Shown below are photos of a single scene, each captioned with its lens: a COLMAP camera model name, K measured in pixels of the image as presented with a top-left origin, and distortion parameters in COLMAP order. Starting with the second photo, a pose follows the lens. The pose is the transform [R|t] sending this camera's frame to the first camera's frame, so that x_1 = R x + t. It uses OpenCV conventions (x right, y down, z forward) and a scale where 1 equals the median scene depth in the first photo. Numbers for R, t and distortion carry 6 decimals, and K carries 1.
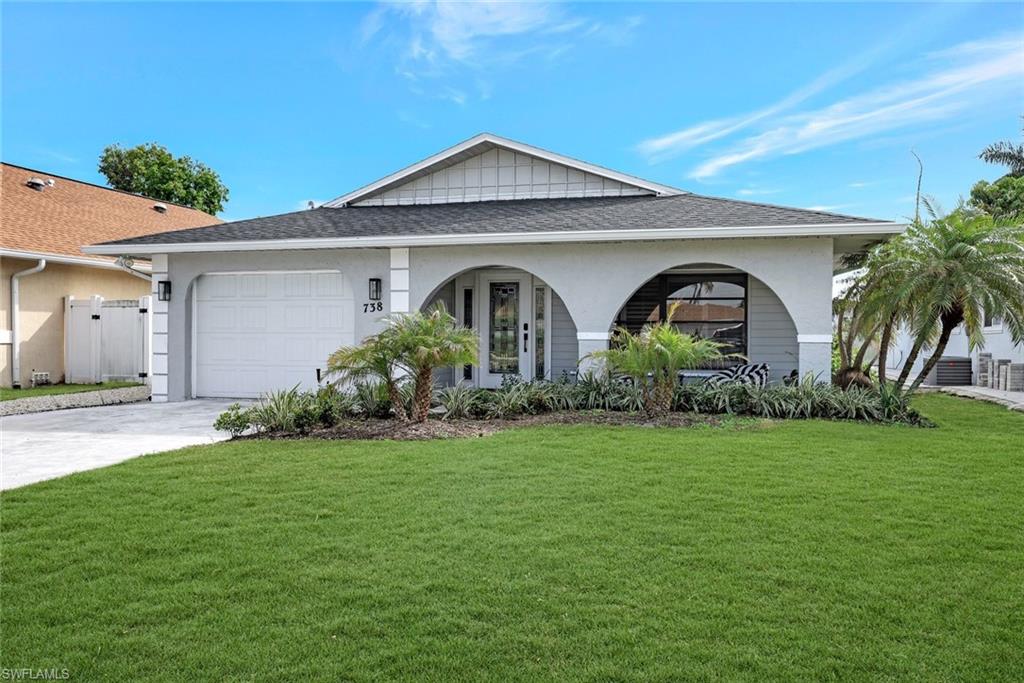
lens RADIAL K [[855.2, 0, 512.0], [0, 855.2, 341.5], [0, 0, 1]] dist [0.003766, 0.002322]
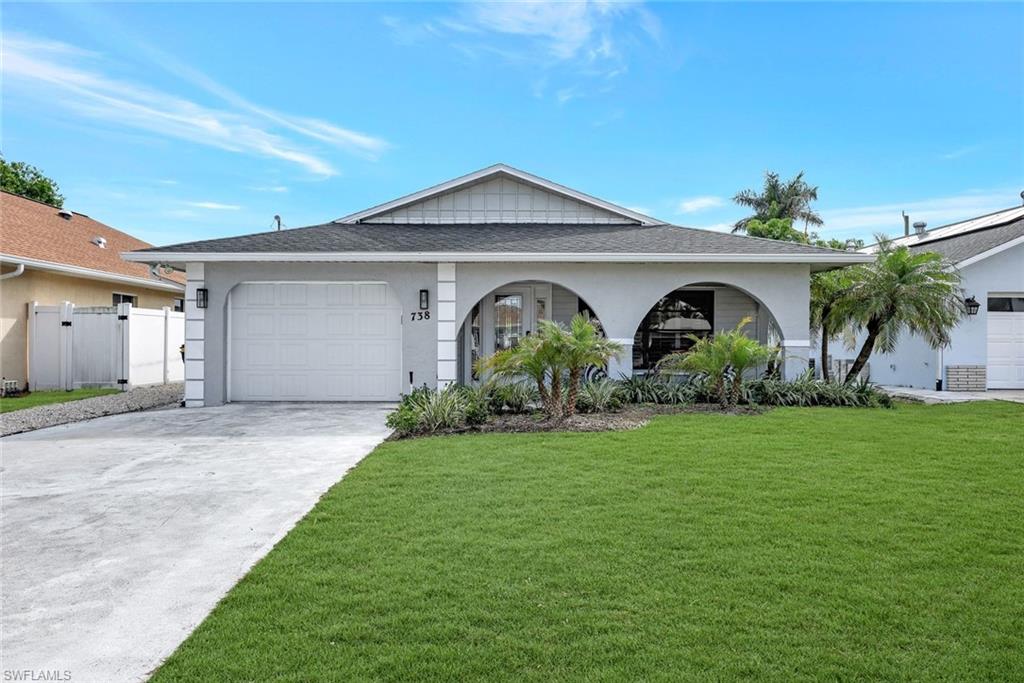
lens RADIAL K [[756.1, 0, 512.0], [0, 756.1, 341.5], [0, 0, 1]] dist [0.002023, 0.002175]
pose [[0.962923, -0.001501, 0.269774, -0.283754], [0.003773, 0.999962, -0.007901, 0.001087], [-0.269751, 0.008626, 0.962891, 0.025421]]
